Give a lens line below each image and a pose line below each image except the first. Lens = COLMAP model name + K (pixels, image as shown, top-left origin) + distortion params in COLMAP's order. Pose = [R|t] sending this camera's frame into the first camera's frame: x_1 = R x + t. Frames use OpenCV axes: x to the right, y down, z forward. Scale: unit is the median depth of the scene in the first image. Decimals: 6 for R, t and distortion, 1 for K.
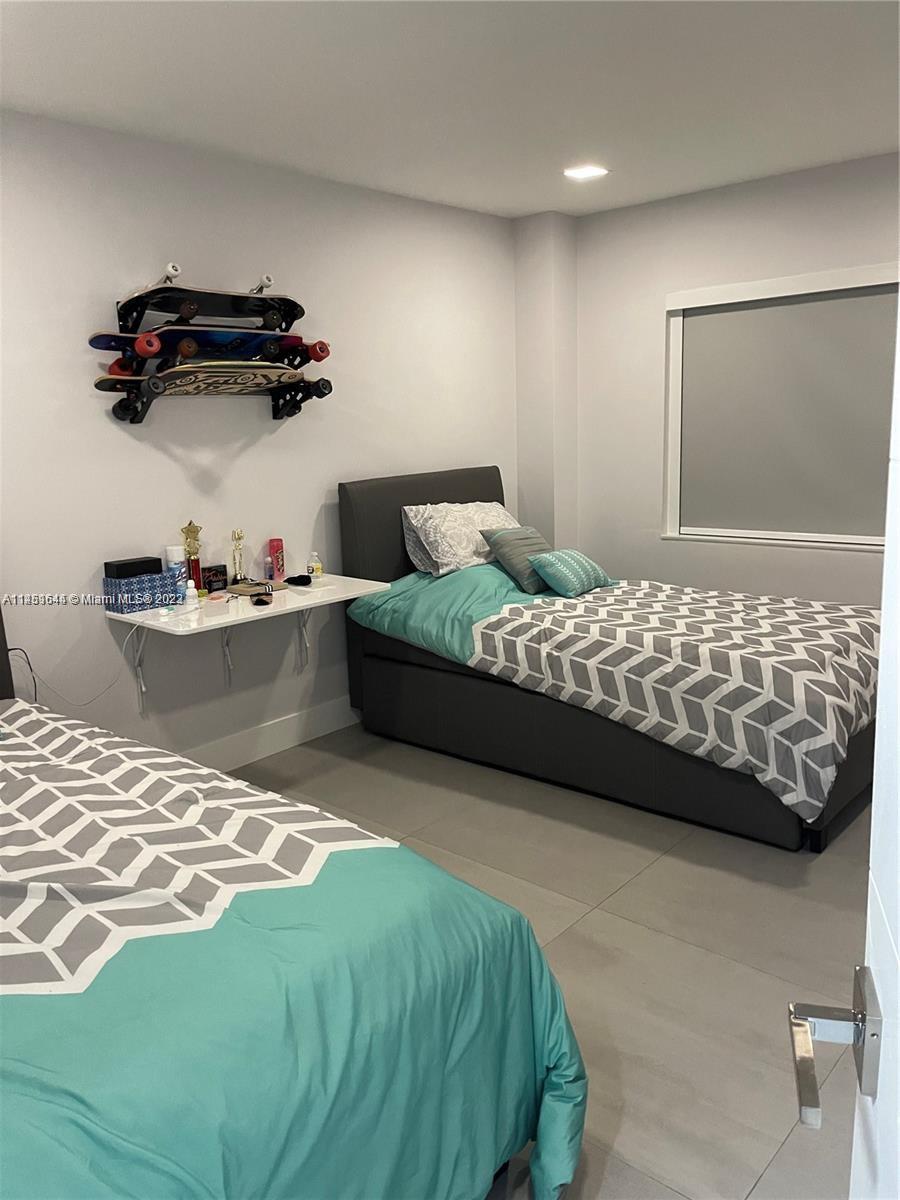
lens RADIAL K [[916.8, 0, 444.6], [0, 916.8, 607.4], [0, 0, 1]] dist [0.029217, -0.032128]
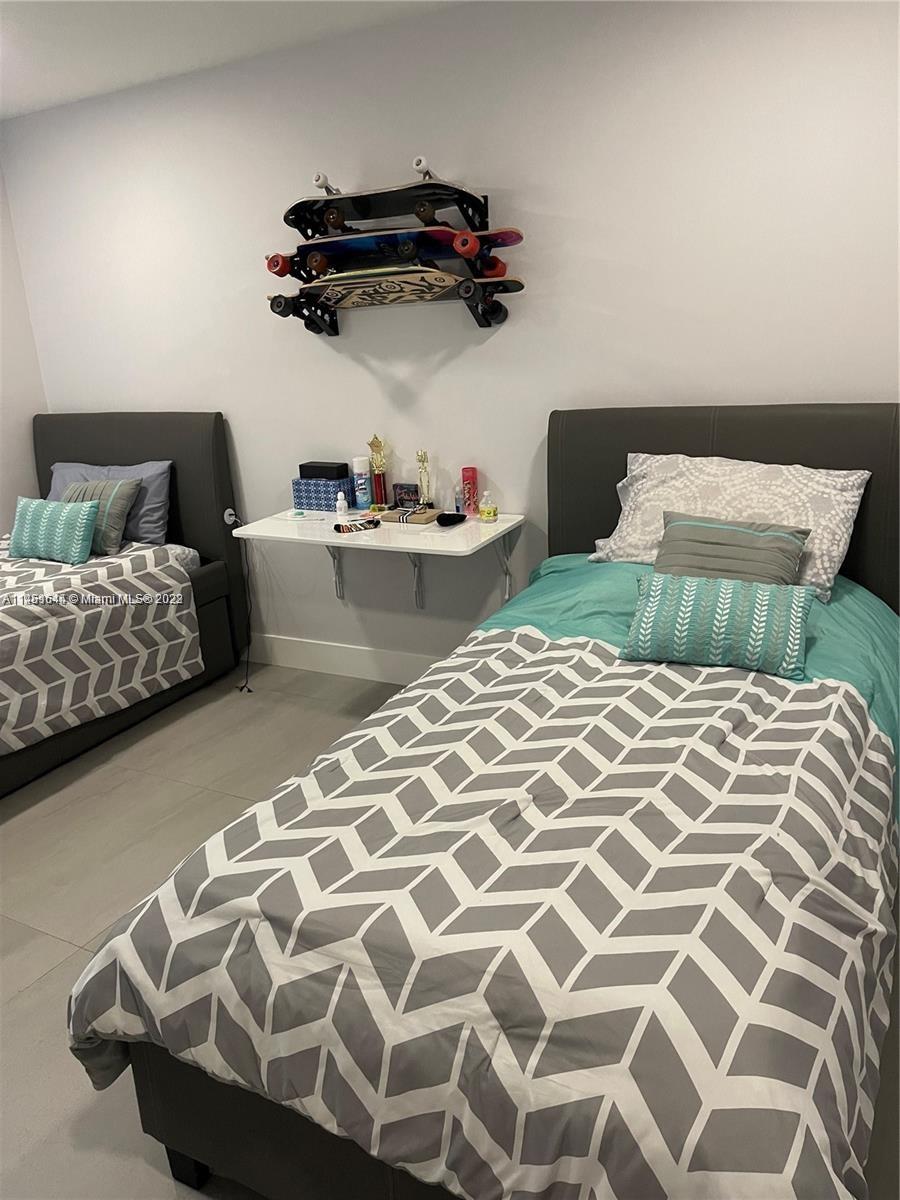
lens RADIAL K [[916.8, 0, 444.9], [0, 916.8, 591.6], [0, 0, 1]] dist [0.029217, -0.032128]
pose [[0.199681, 0.288338, -0.936477, 0.715386], [-0.151288, 0.953336, 0.261271, -0.201914], [0.968111, 0.089507, 0.233985, 0.846980]]
